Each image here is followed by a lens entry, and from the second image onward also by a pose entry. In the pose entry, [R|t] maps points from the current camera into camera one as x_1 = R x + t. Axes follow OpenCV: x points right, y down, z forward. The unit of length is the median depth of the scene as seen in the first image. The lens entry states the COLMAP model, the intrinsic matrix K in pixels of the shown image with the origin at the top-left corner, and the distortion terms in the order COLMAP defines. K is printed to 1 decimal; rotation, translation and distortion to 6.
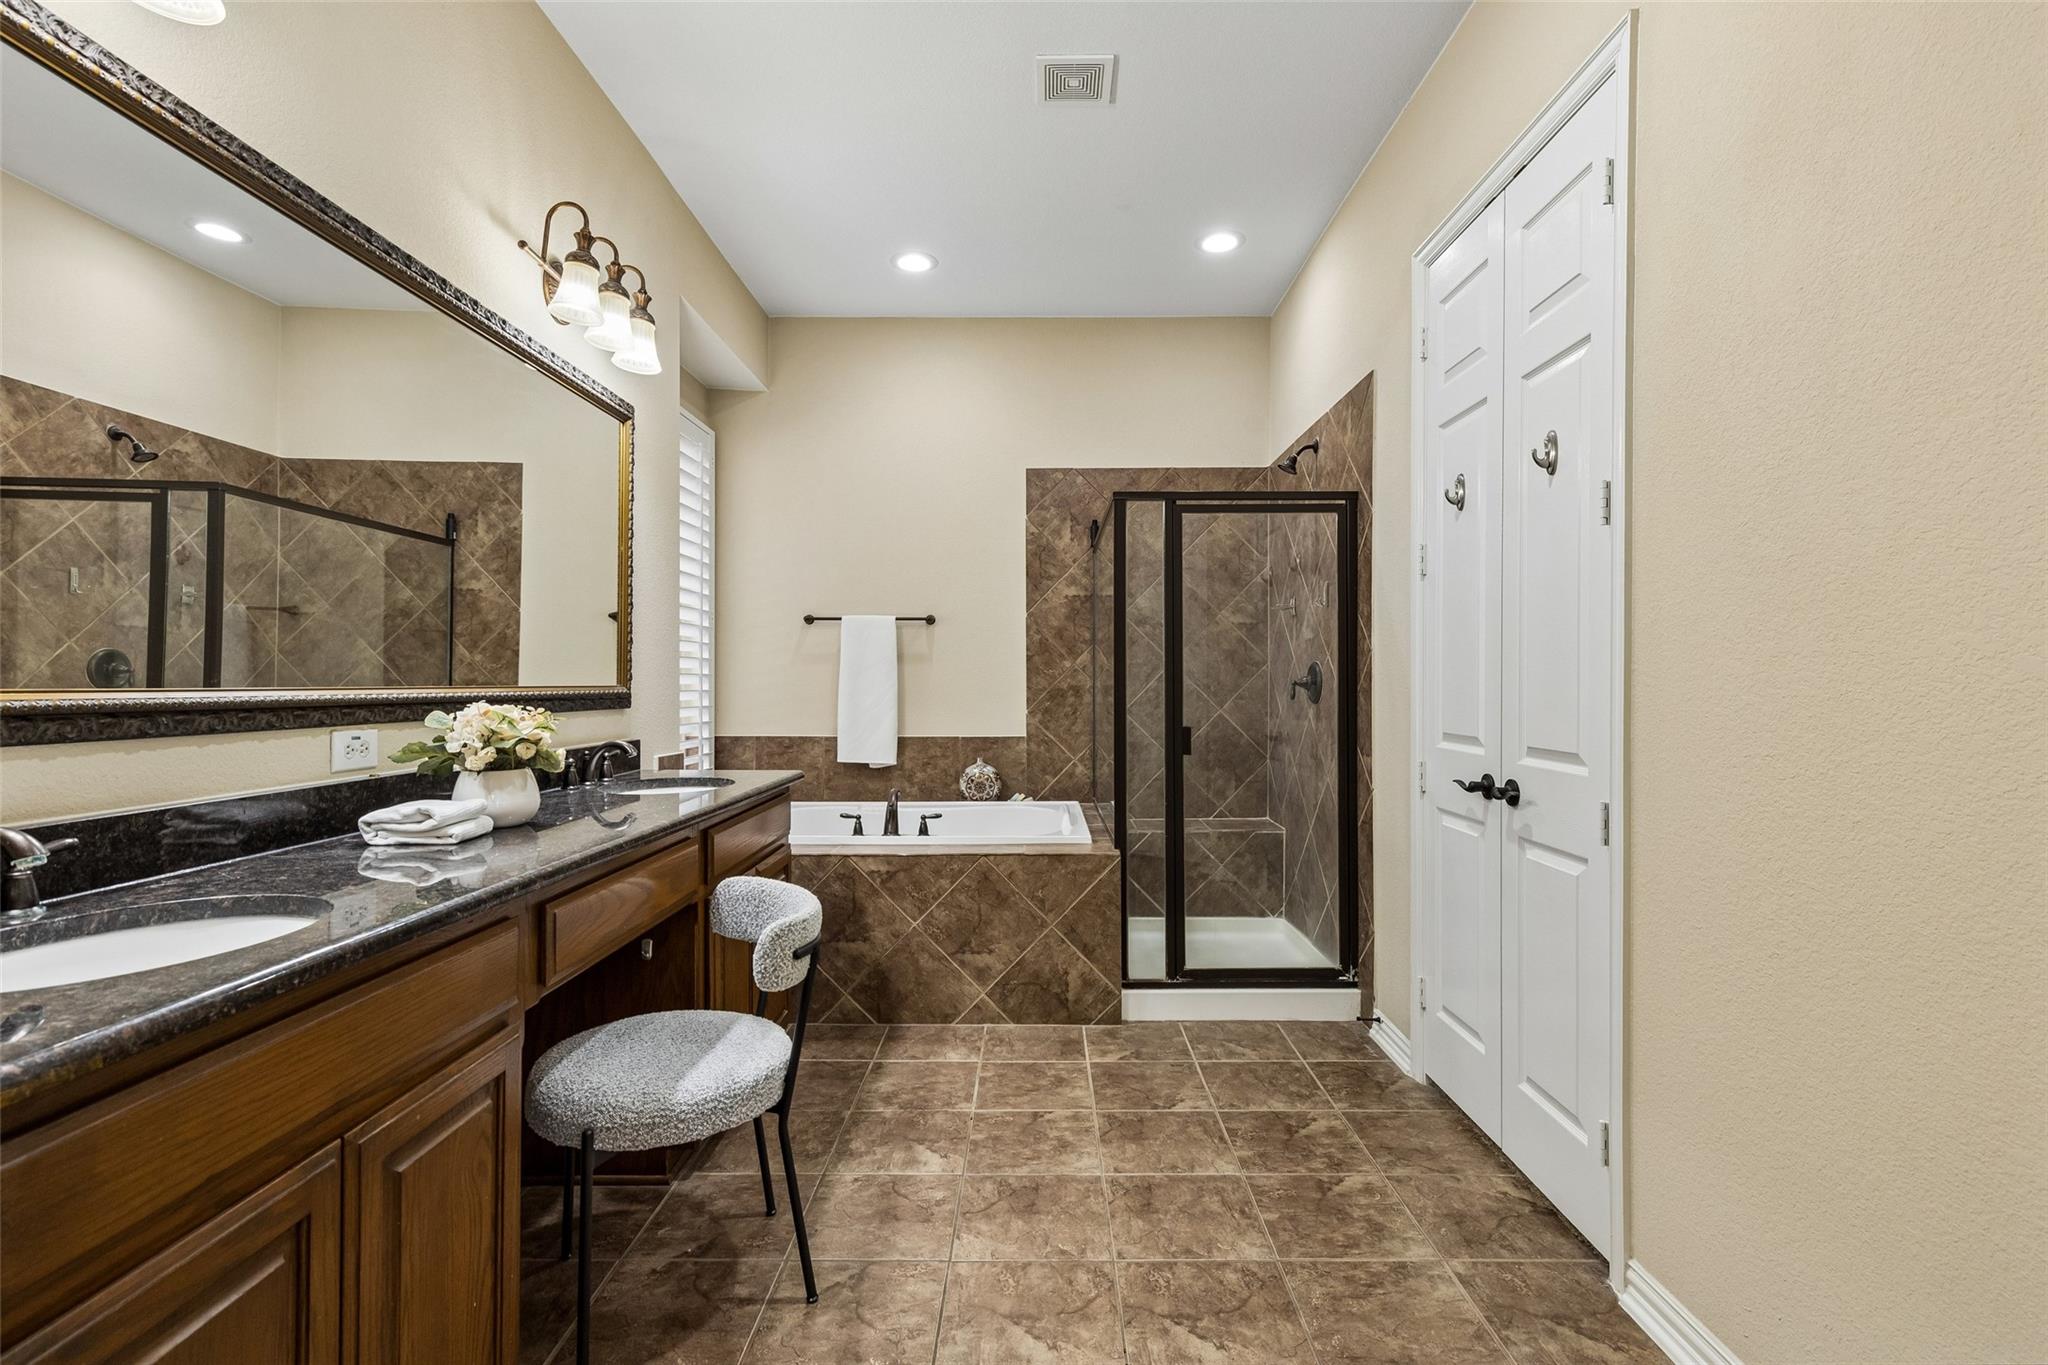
lens RADIAL K [[927.7, 0, 1026.8], [0, 927.7, 678.1], [0, 0, 1]] dist [0.013511, -0.000687]
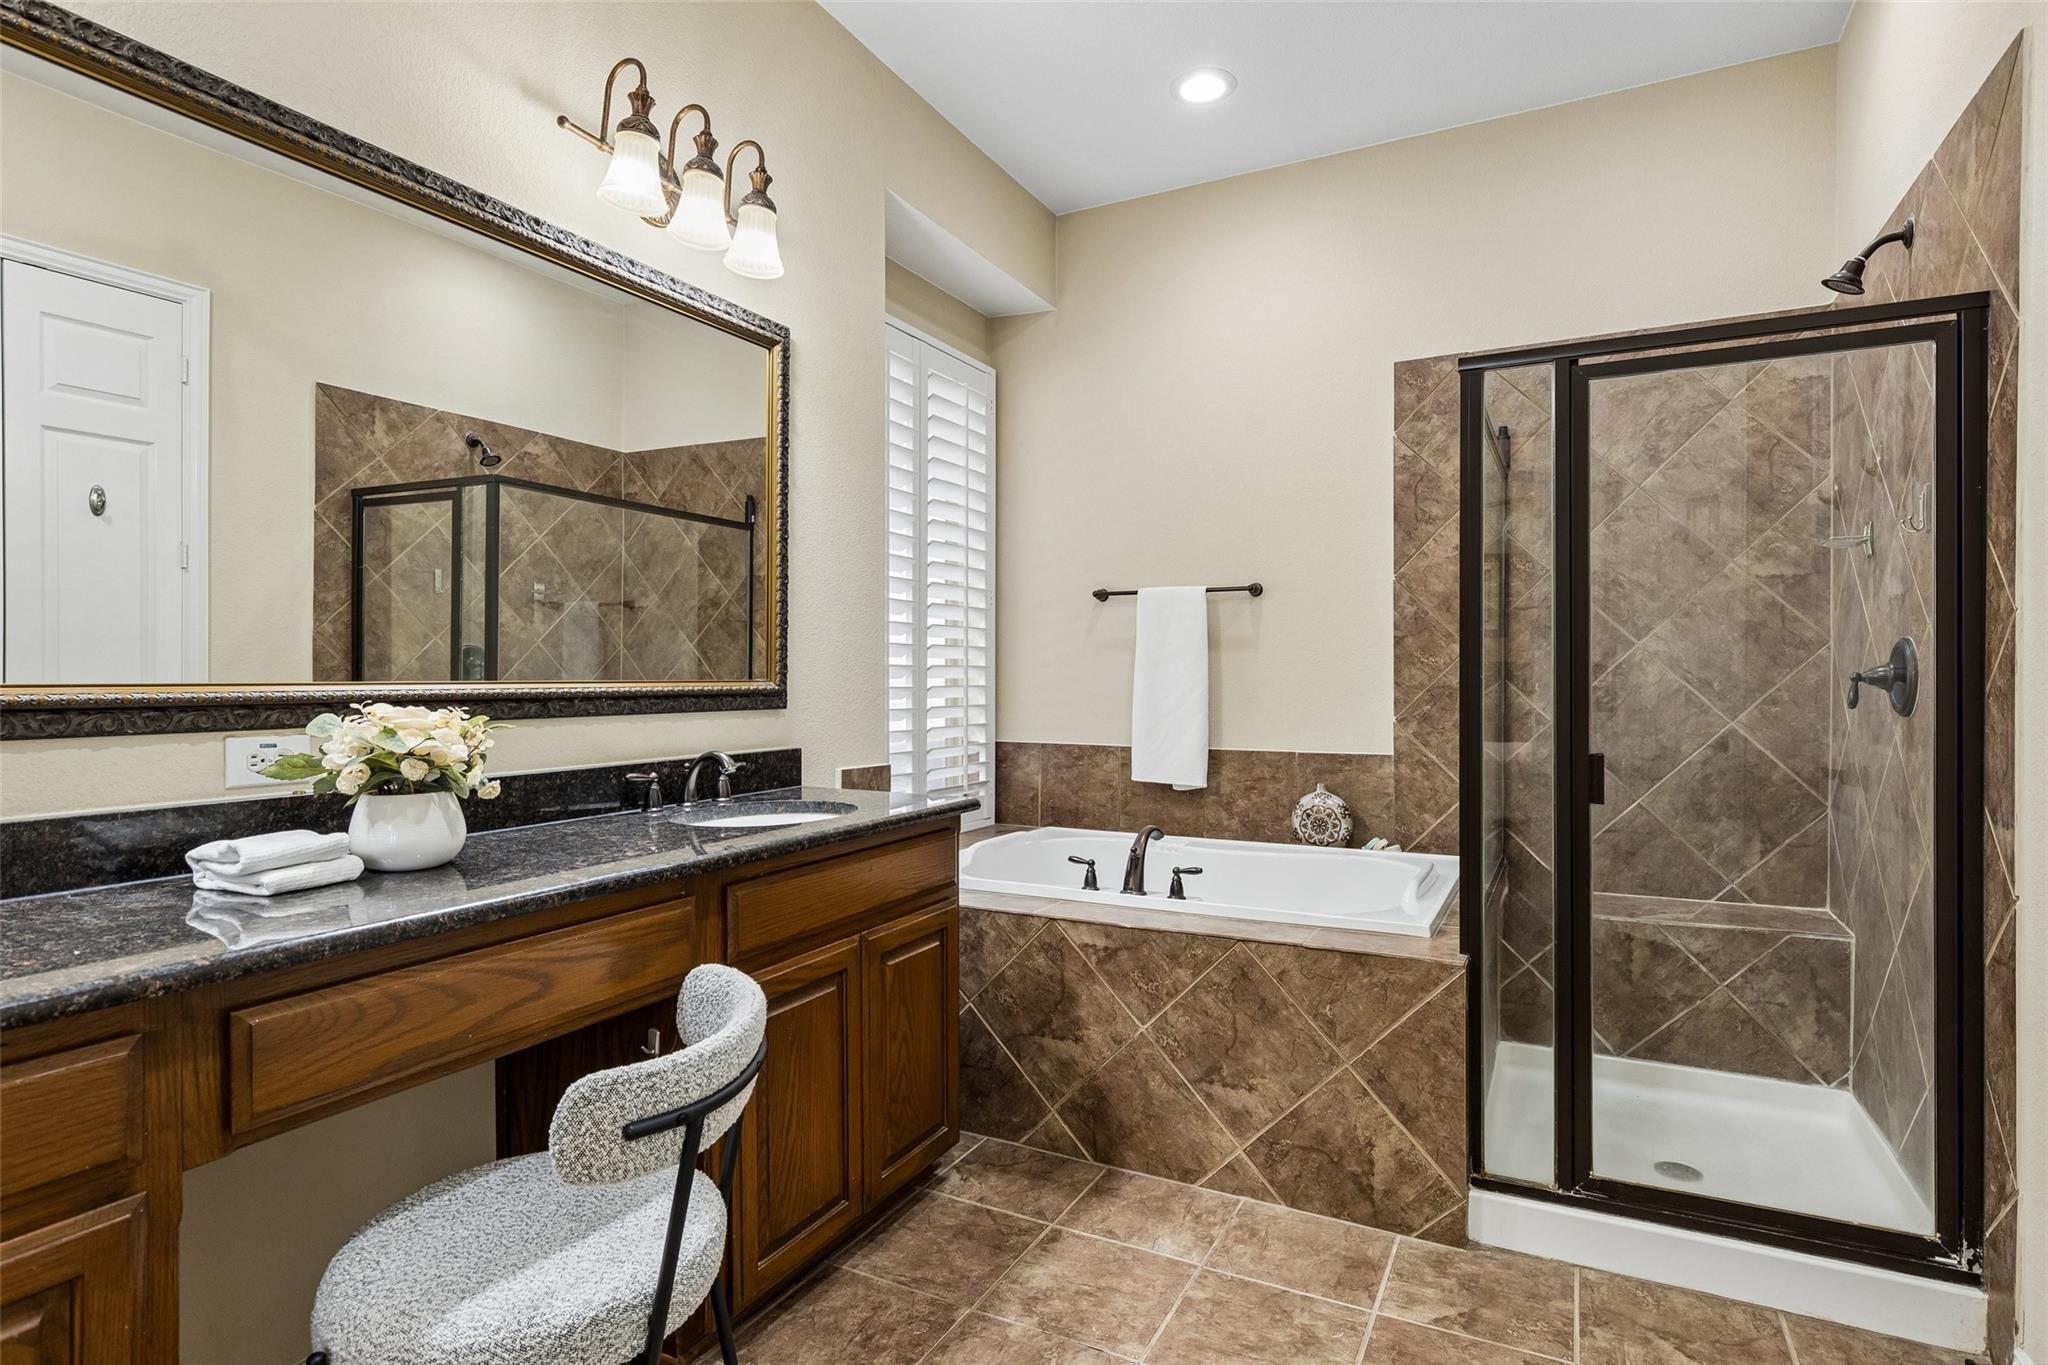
lens RADIAL K [[1067.0, 0, 1003.7], [0, 1067.0, 680.6], [0, 0, 1]] dist [0.002321, -0.000869]
pose [[0.894909, 0.002008, -0.446244, 0.119499], [0.002067, 0.999960, 0.008646, 0.000725], [0.446244, -0.008660, 0.894870, 0.215502]]
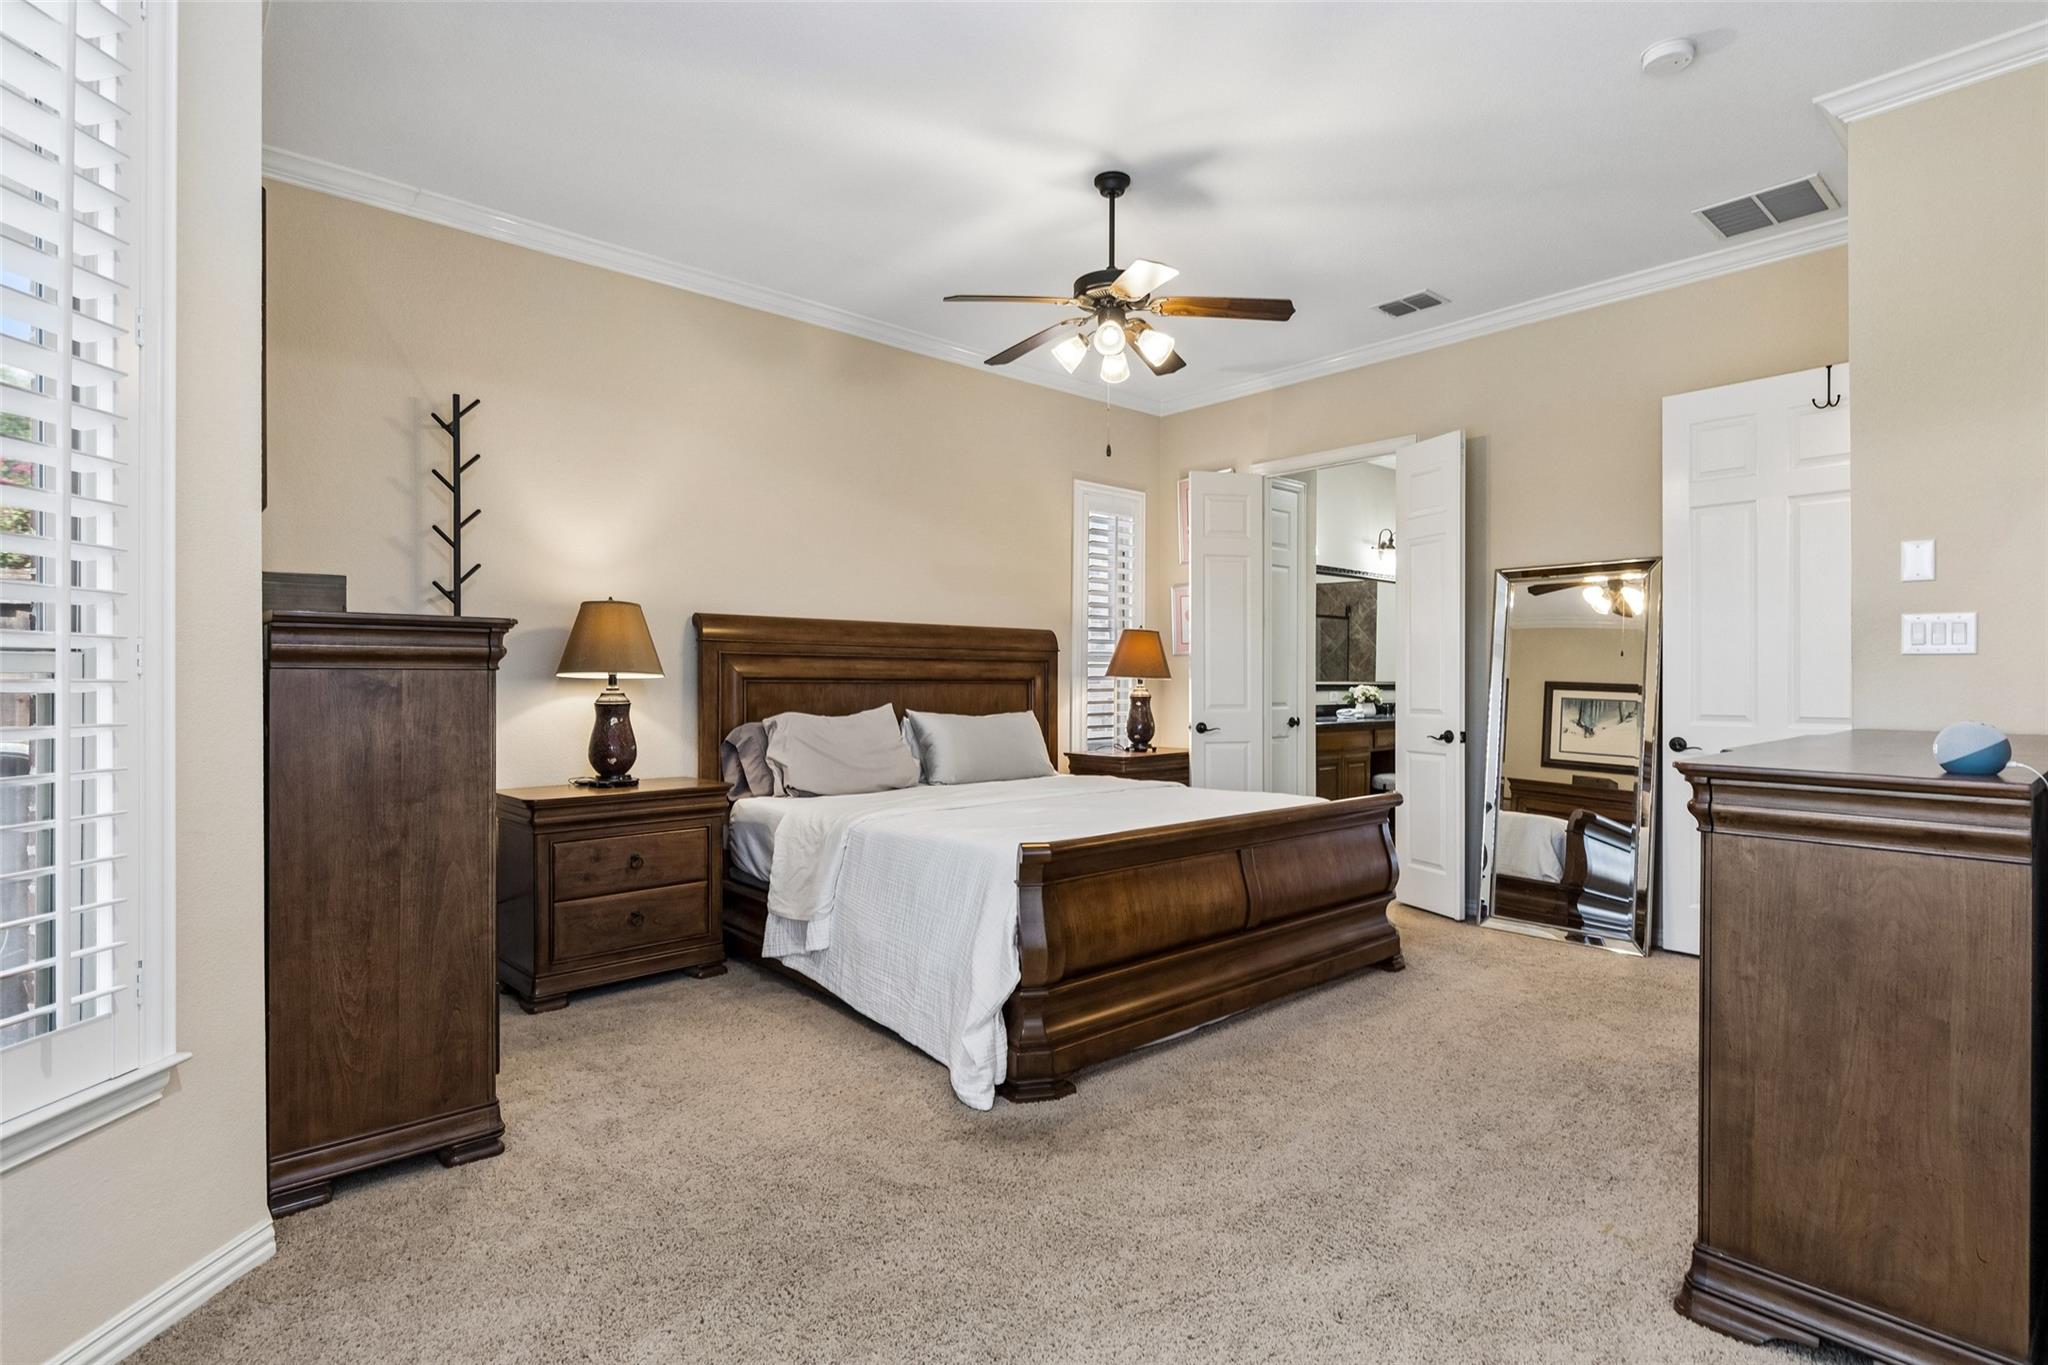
lens RADIAL K [[1065.2, 0, 1024.0], [0, 1065.2, 682.7], [0, 0, 1]] dist [0.001151, -0.000005]
pose [[0.674302, 0.000946, -0.738455, 1.015511], [0.002688, 0.999989, 0.003736, -0.003931], [0.738451, -0.004504, 0.674292, -1.765475]]
